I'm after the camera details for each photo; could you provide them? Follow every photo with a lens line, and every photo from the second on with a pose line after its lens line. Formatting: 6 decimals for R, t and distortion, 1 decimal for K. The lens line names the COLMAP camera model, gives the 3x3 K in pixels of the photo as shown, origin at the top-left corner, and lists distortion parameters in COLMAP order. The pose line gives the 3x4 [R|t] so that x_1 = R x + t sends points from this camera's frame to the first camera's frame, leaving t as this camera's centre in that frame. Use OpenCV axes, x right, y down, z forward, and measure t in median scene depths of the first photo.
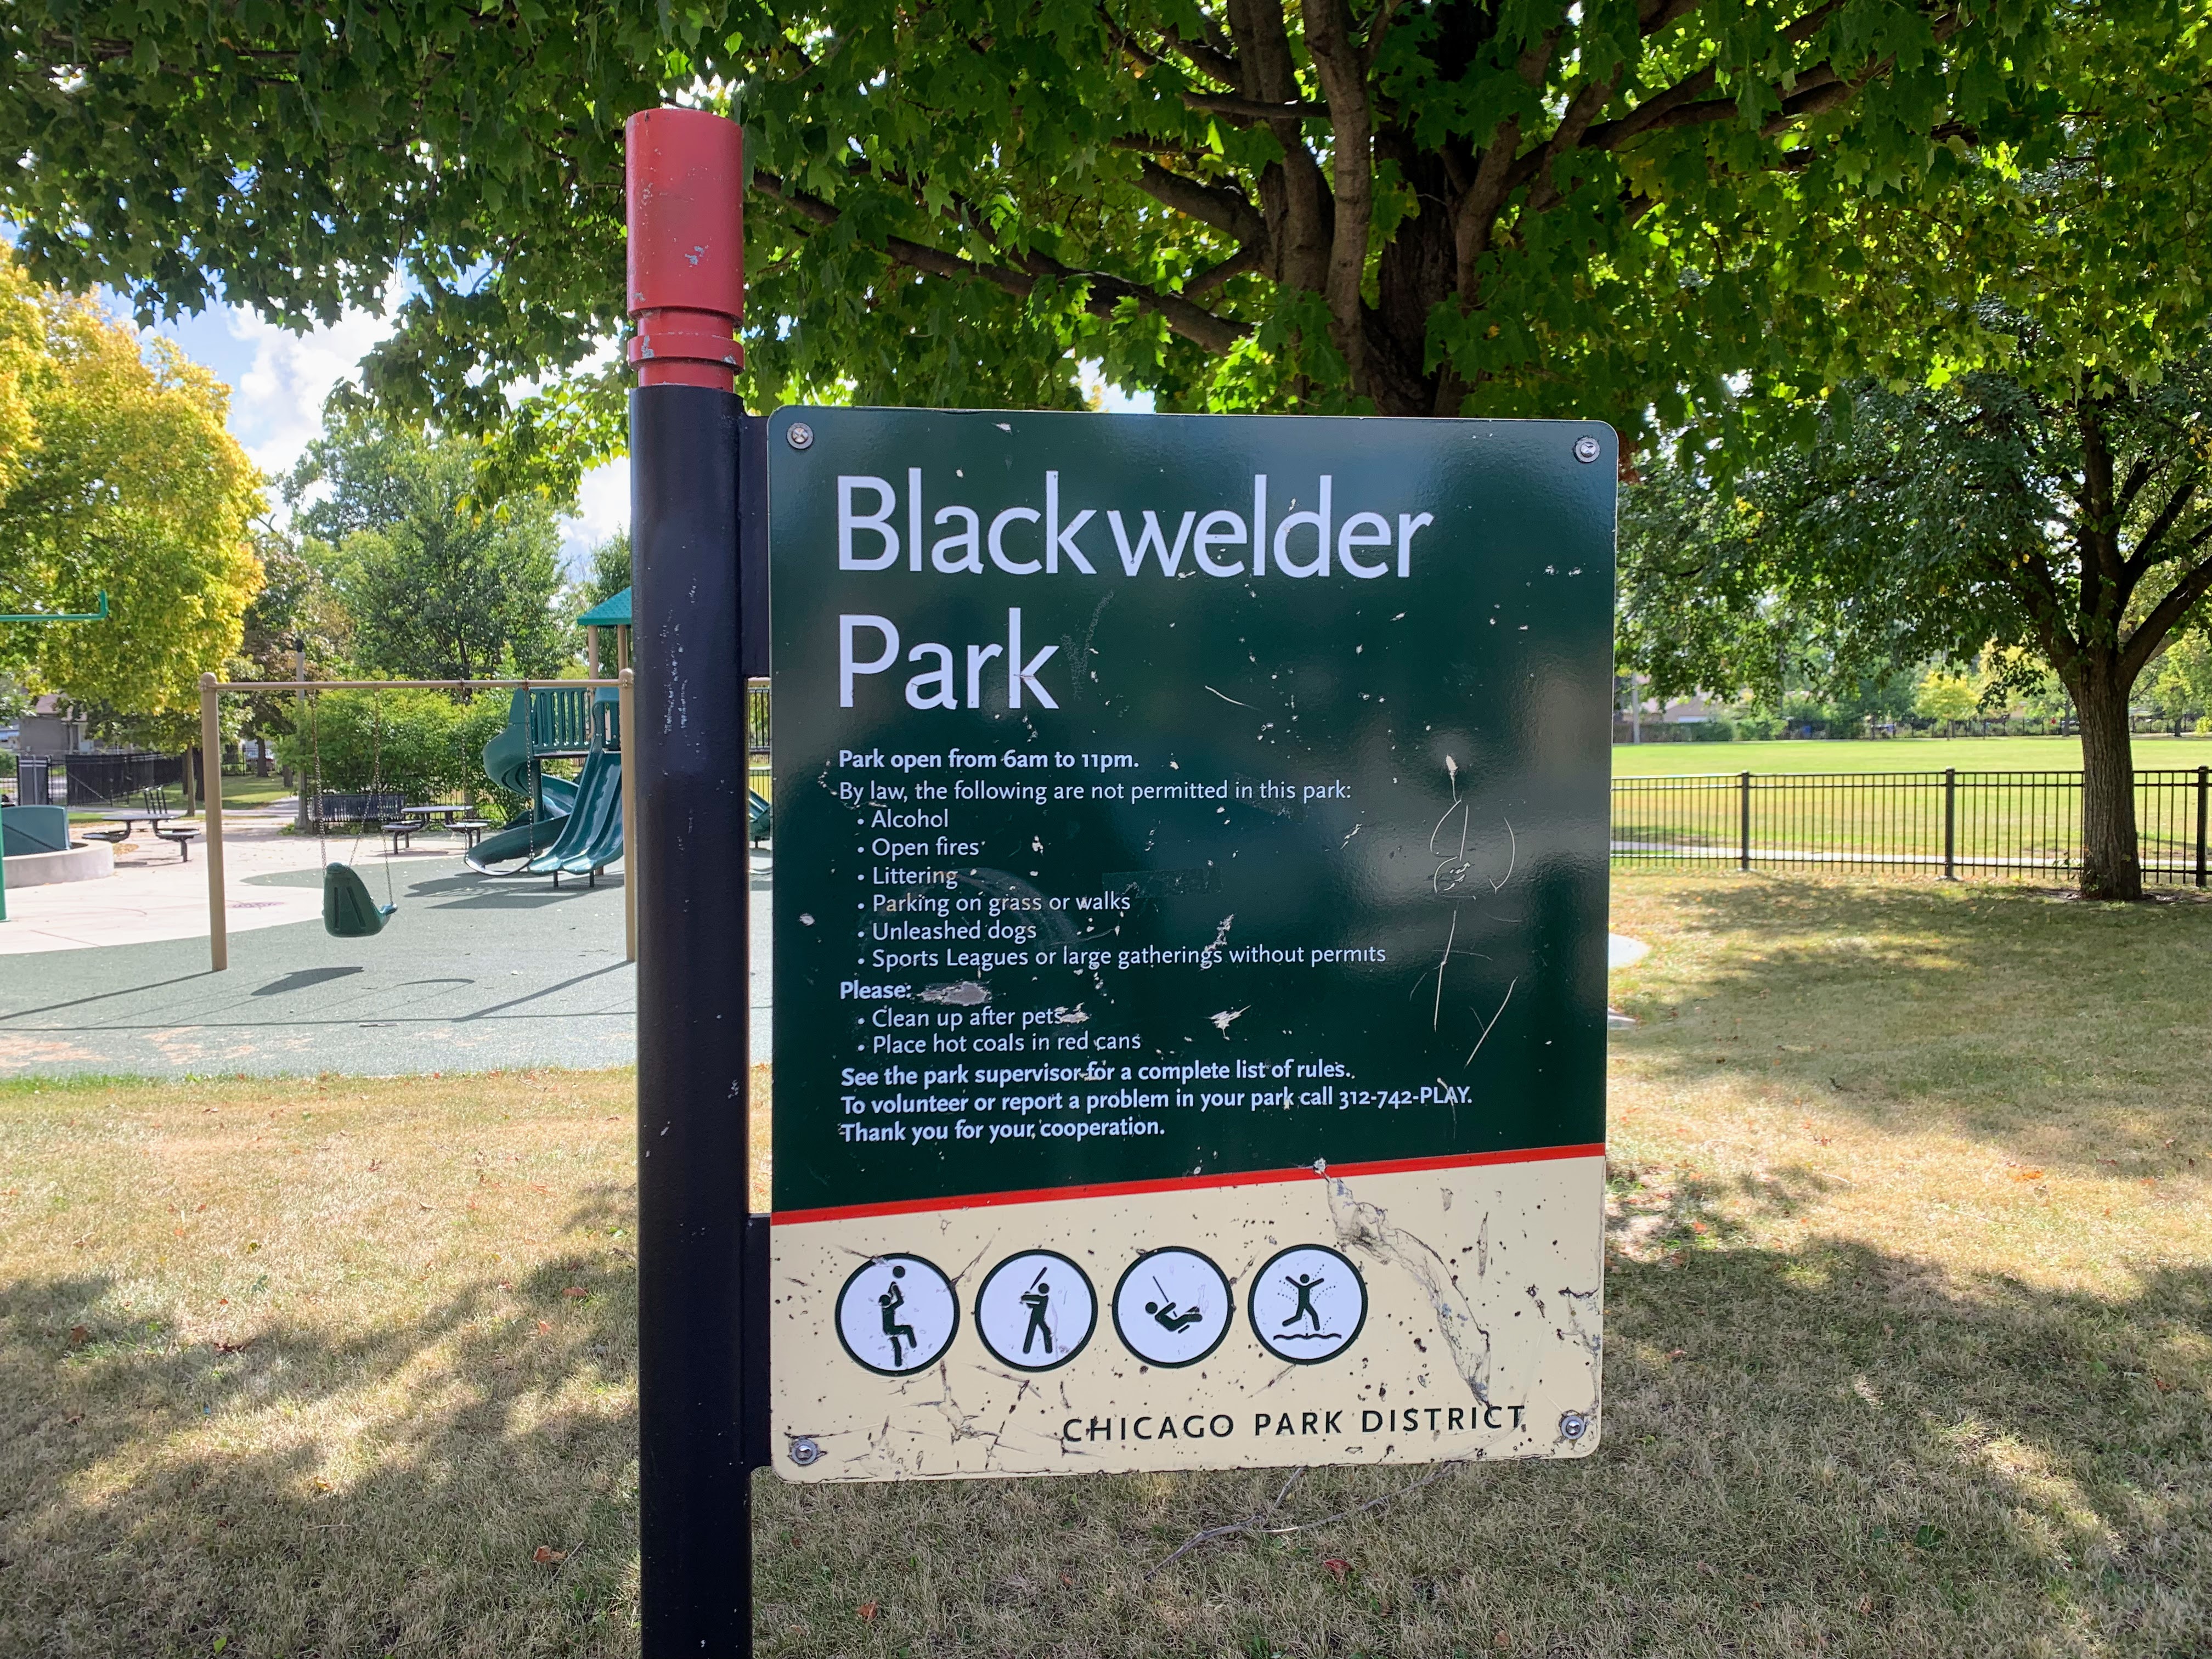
lens RADIAL K [[1683.6, 0, 1085.5], [0, 1683.6, 828.5], [0, 0, 1]] dist [0.004938, -0.002429]
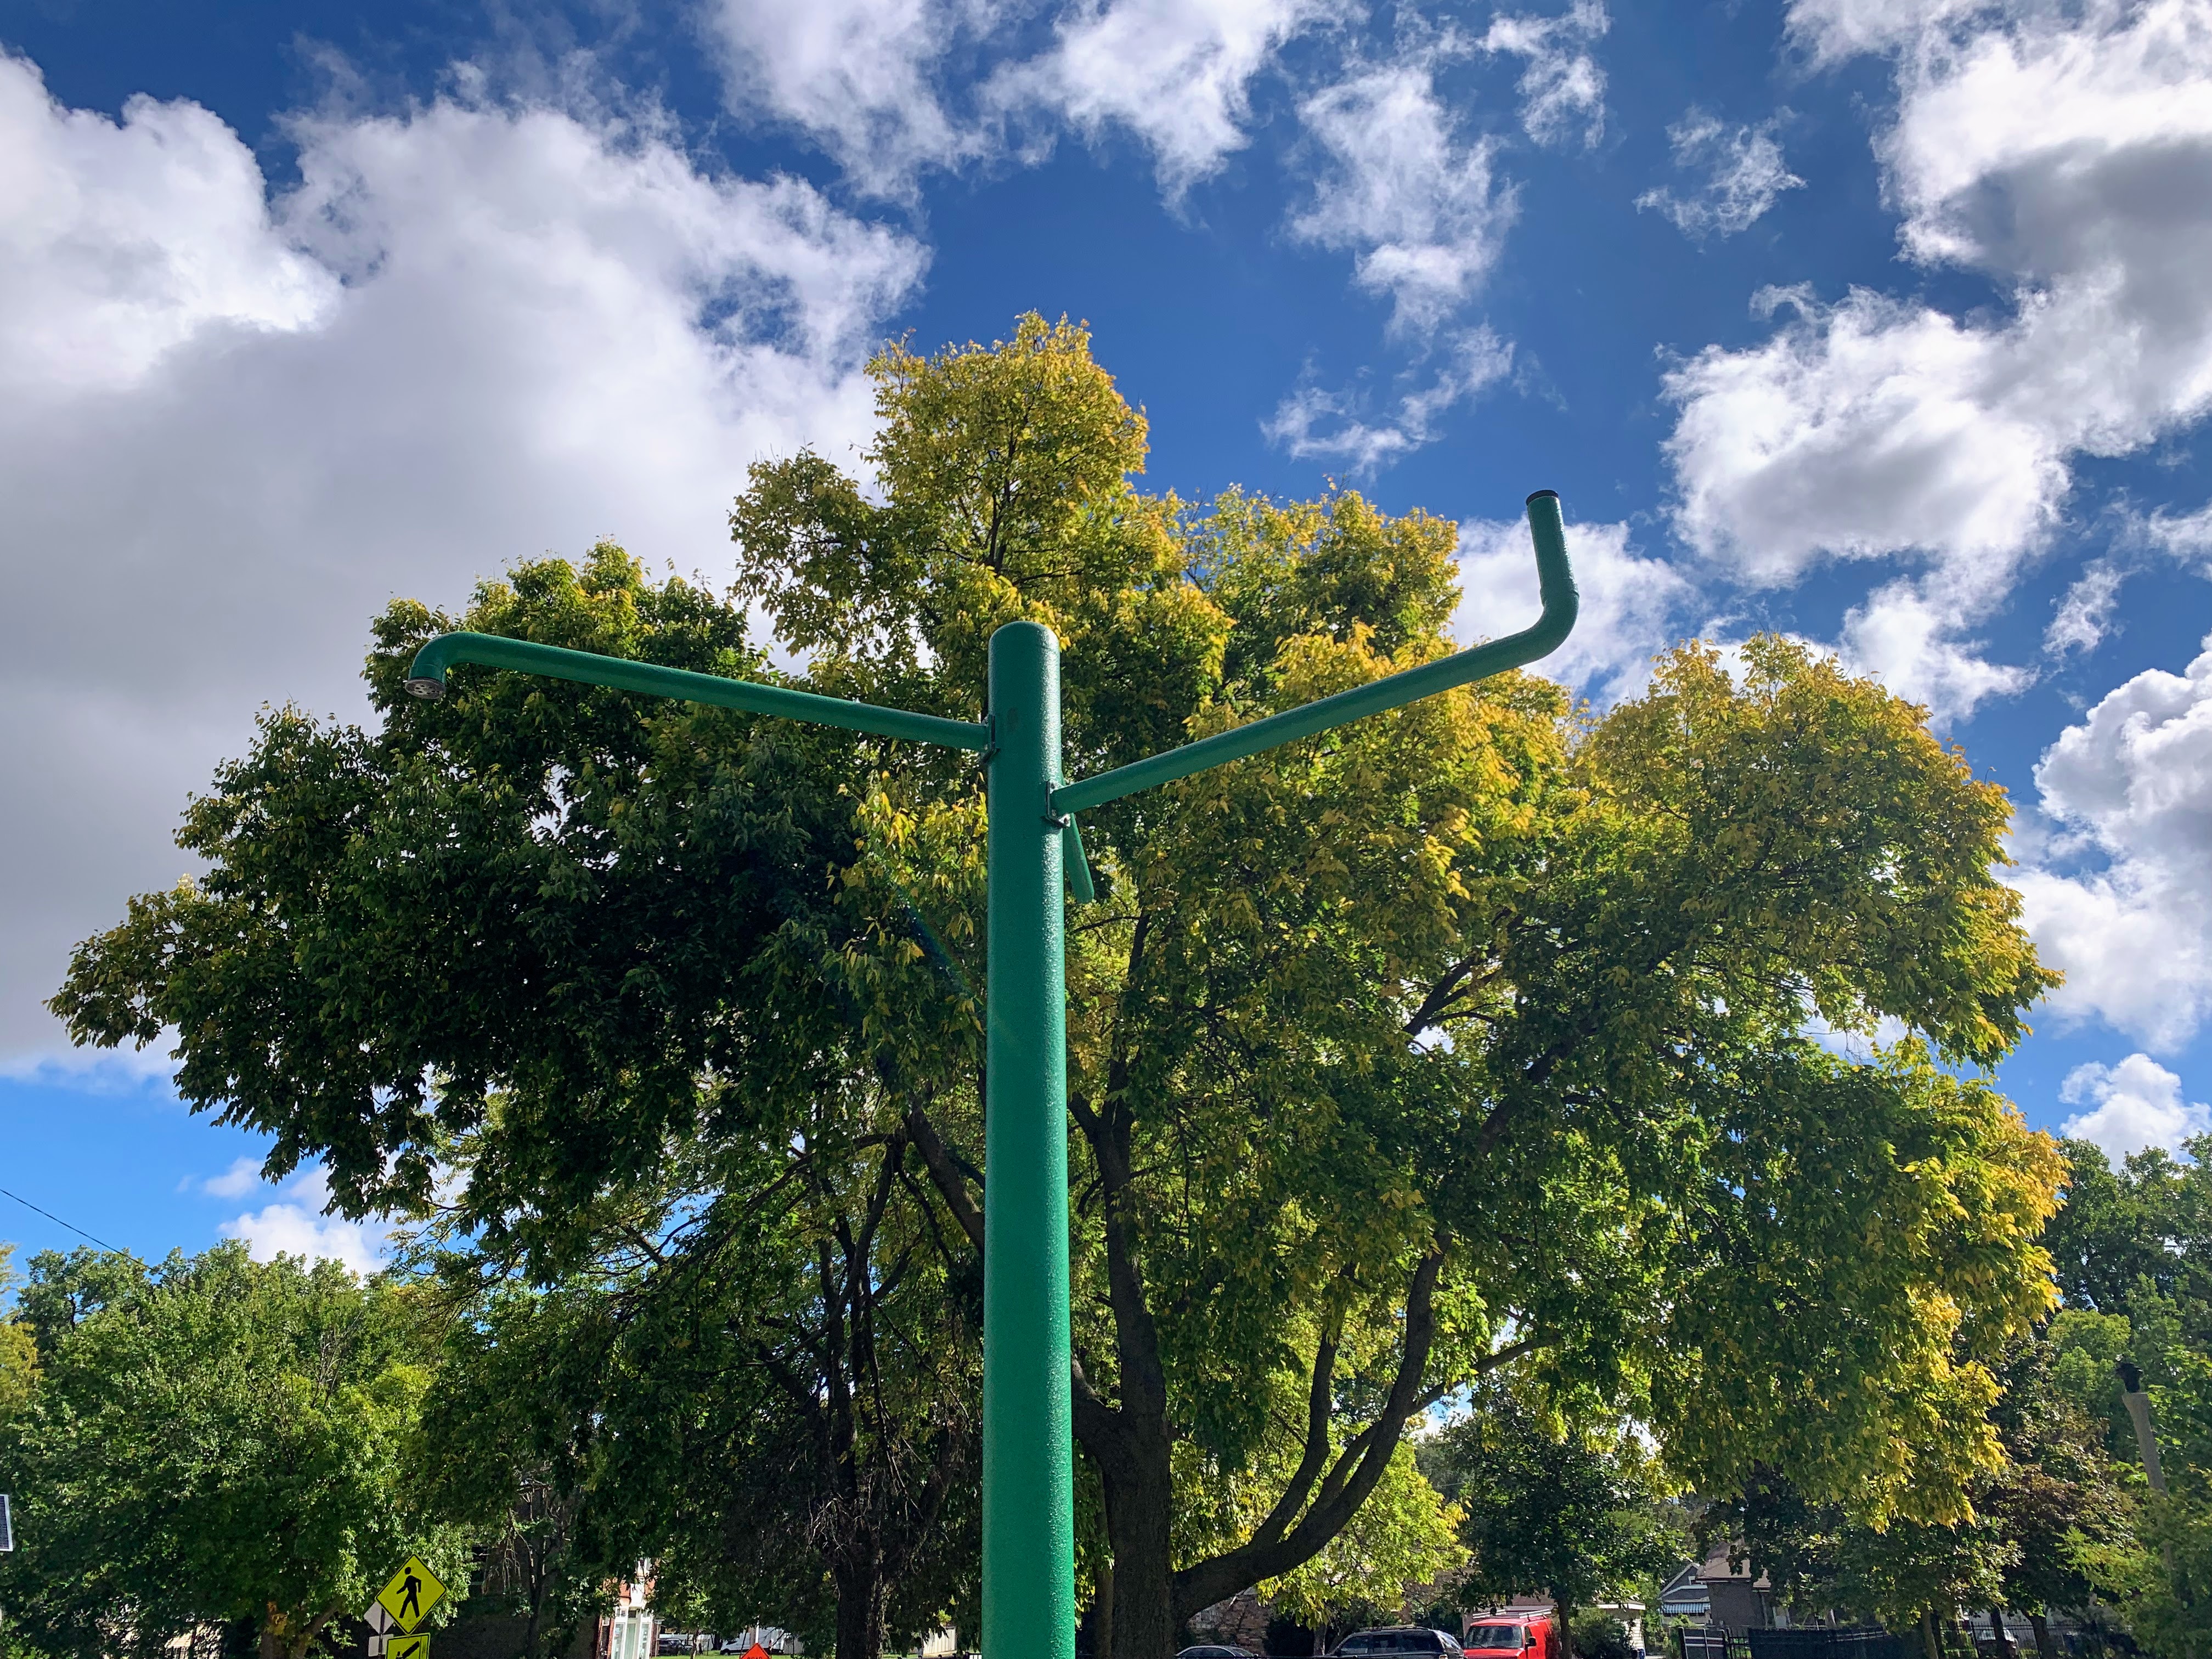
lens RADIAL K [[1683.6, 0, 1085.5], [0, 1683.6, 828.5], [0, 0, 1]] dist [0.004938, -0.002429]
pose [[0.624804, -0.333641, -0.705907, -0.283801], [-0.038047, 0.890018, -0.454335, -0.018435], [0.779854, 0.310728, 0.543393, 0.496496]]
